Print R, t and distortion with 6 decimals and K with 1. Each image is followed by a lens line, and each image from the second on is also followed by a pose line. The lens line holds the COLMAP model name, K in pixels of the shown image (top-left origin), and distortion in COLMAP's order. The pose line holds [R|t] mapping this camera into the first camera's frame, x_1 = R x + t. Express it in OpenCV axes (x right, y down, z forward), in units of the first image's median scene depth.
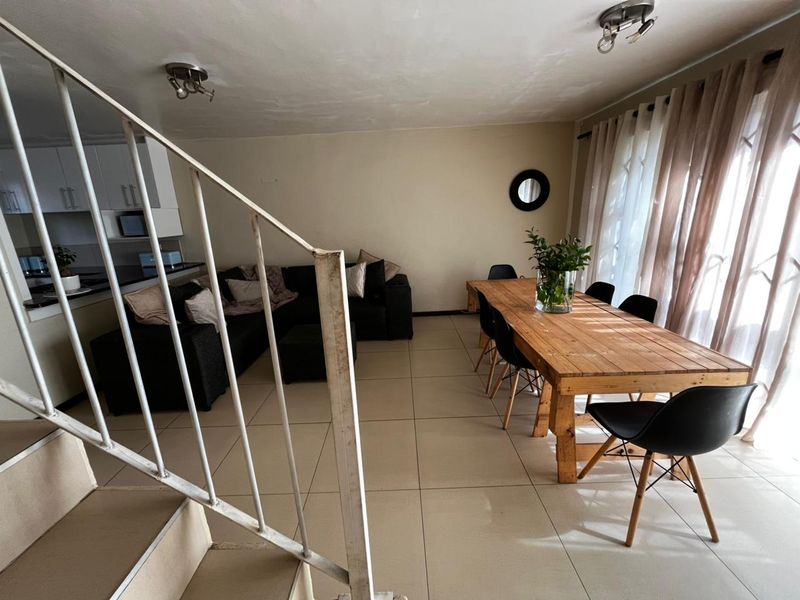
lens RADIAL K [[323.2, 0, 396.1], [0, 323.2, 299.4], [0, 0, 1]] dist [-0.003929, 0.000036]
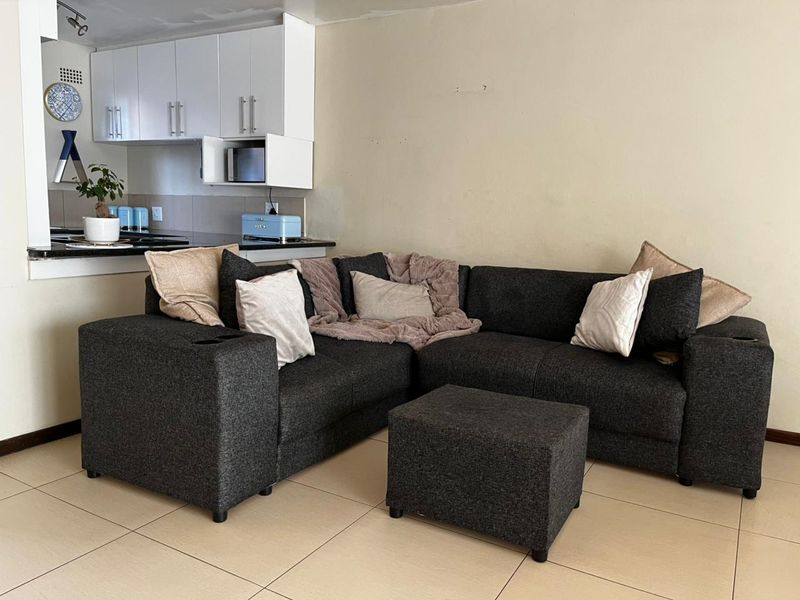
lens RADIAL K [[610.2, 0, 405.0], [0, 610.2, 297.7], [0, 0, 1]] dist [0.030331, -0.032003]
pose [[0.865244, 0.138433, -0.481860, 0.019927], [-0.196395, 0.977899, -0.071713, 0.050489], [0.461283, 0.156684, 0.873309, 0.338804]]
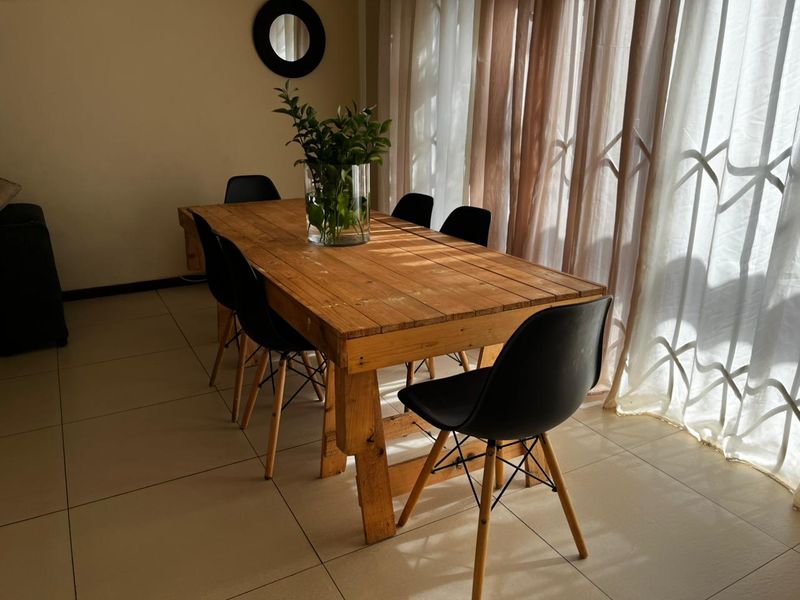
lens RADIAL K [[610.2, 0, 402.2], [0, 610.2, 298.4], [0, 0, 1]] dist [0.030331, -0.032003]
pose [[0.868008, -0.099546, 0.486470, 0.073651], [0.083251, 0.995006, 0.055063, 0.080102], [-0.489522, -0.007296, 0.871960, 0.059578]]
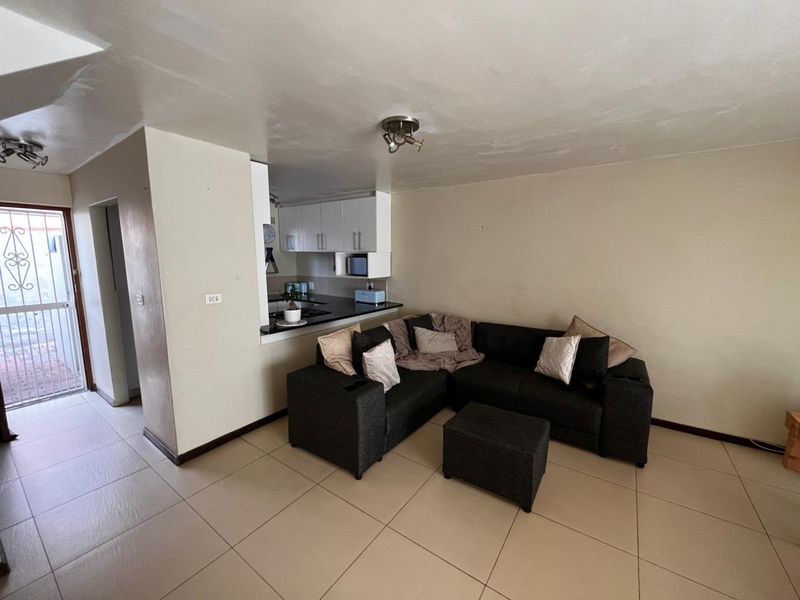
lens RADIAL K [[323.2, 0, 397.8], [0, 323.2, 299.9], [0, 0, 1]] dist [-0.003929, 0.000036]
pose [[0.816824, 0.122753, -0.563676, -0.045906], [-0.184343, 0.981410, -0.053406, -0.129676], [0.546641, 0.147533, 0.824268, 0.255901]]
